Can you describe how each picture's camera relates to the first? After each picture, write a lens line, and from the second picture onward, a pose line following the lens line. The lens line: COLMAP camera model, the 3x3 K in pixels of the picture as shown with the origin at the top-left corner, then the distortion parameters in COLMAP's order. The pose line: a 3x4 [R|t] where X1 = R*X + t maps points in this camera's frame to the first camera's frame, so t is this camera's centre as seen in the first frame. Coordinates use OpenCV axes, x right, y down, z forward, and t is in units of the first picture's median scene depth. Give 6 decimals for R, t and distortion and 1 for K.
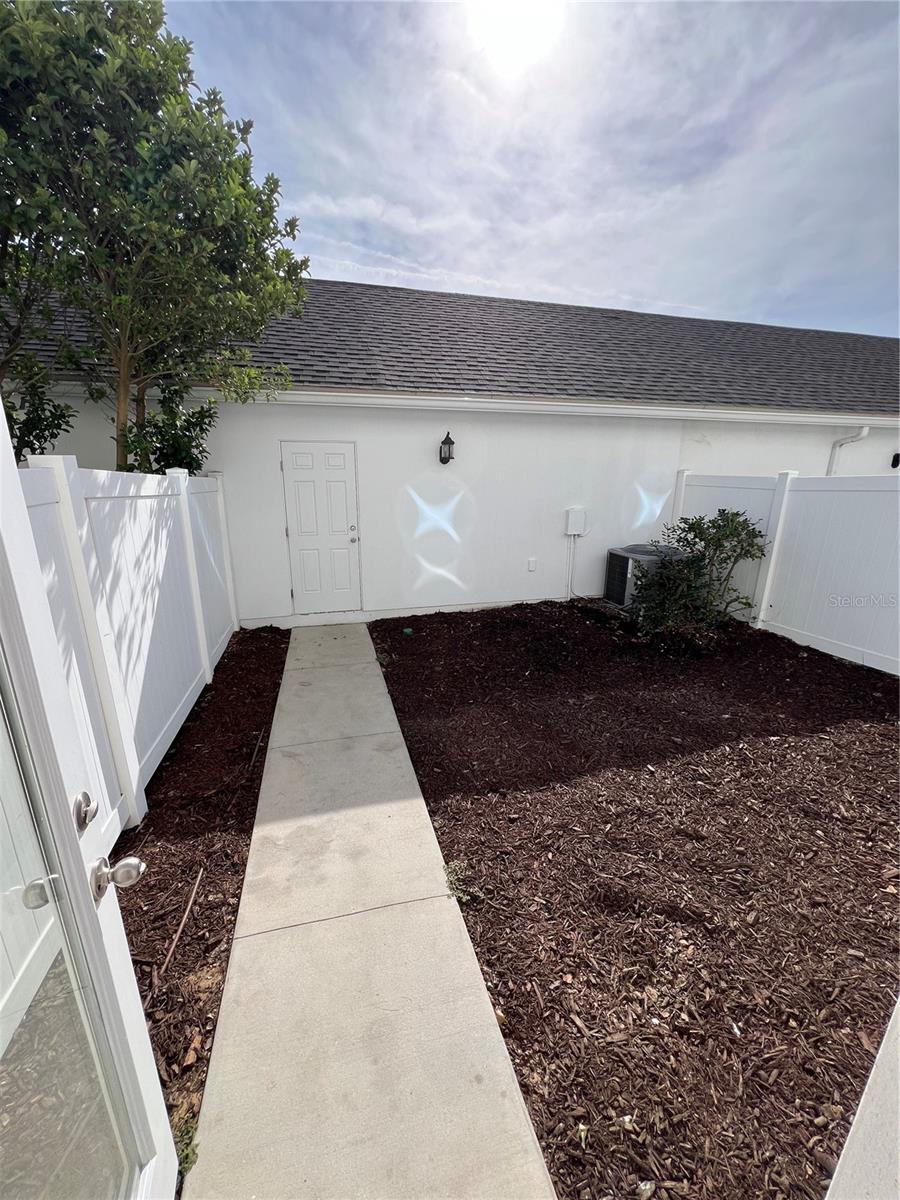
lens RADIAL K [[482.4, 0, 446.0], [0, 482.4, 602.8], [0, 0, 1]] dist [-0.001015, -0.000023]
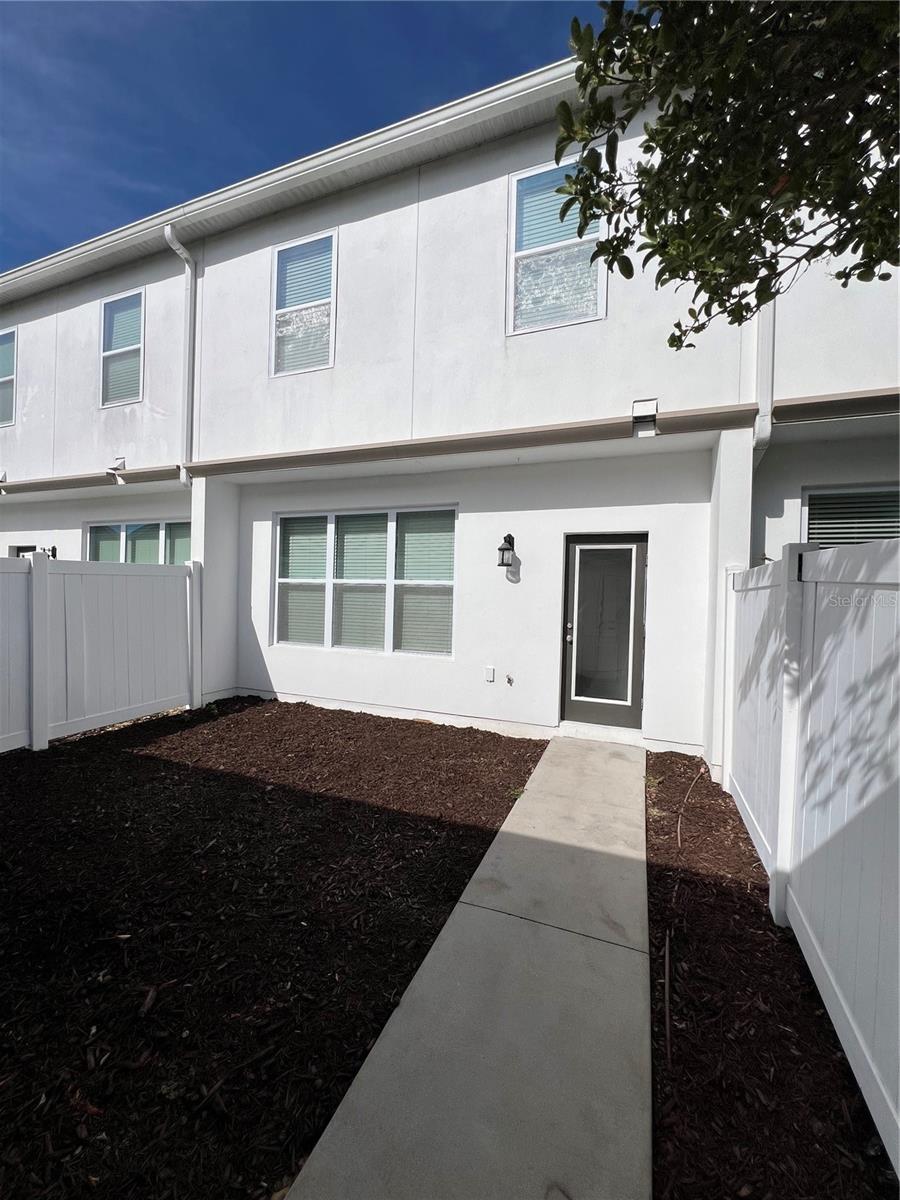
lens RADIAL K [[478.7, 0, 450.0], [0, 478.7, 600.0], [0, 0, 1]] dist [0.000054, 0.000000]
pose [[-0.807890, -0.031037, 0.588516, -0.593662], [0.134893, 0.962362, 0.235929, -0.407818], [-0.573688, 0.269991, -0.773296, 1.749428]]
